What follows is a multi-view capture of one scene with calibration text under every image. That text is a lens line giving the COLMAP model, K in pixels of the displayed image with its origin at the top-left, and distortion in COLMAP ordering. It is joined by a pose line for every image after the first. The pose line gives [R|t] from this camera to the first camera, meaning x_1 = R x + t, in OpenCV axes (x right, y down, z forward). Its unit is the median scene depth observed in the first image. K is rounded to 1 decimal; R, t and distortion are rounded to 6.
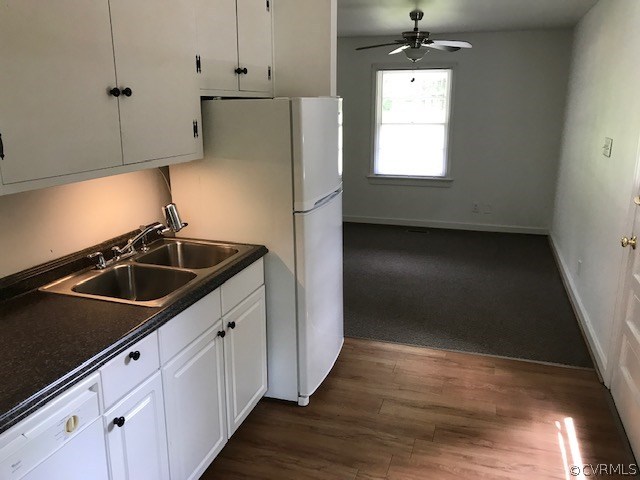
lens RADIAL K [[526.6, 0, 310.3], [0, 526.6, 238.5], [0, 0, 1]] dist [0.068076, -0.122498]
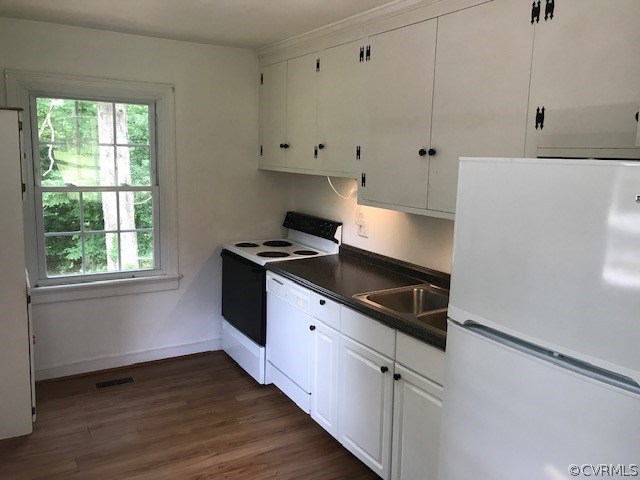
lens RADIAL K [[526.6, 0, 310.3], [0, 526.6, 238.5], [0, 0, 1]] dist [0.068076, -0.122498]
pose [[-0.656711, 0.099380, -0.747566, 0.613238], [-0.215929, 0.924999, 0.312653, -0.319951], [0.722569, 0.366743, -0.585998, 1.227901]]
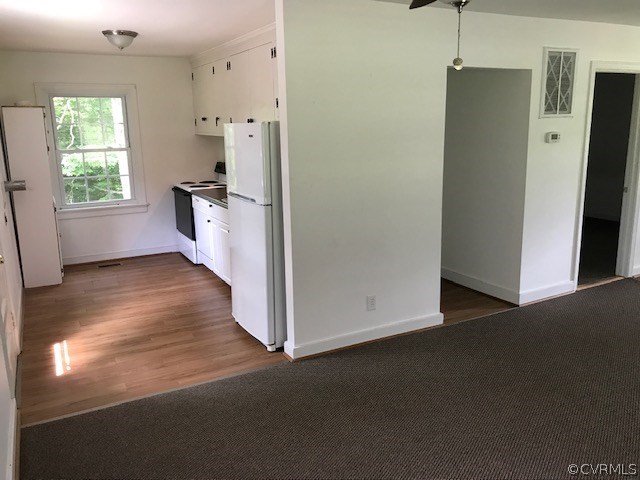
lens RADIAL K [[526.6, 0, 310.3], [0, 526.6, 238.5], [0, 0, 1]] dist [0.068076, -0.122498]
pose [[-0.693693, 0.163019, -0.701580, 0.963410], [-0.165703, 0.911804, 0.375707, -0.566285], [0.700951, 0.376880, -0.605499, 2.192661]]
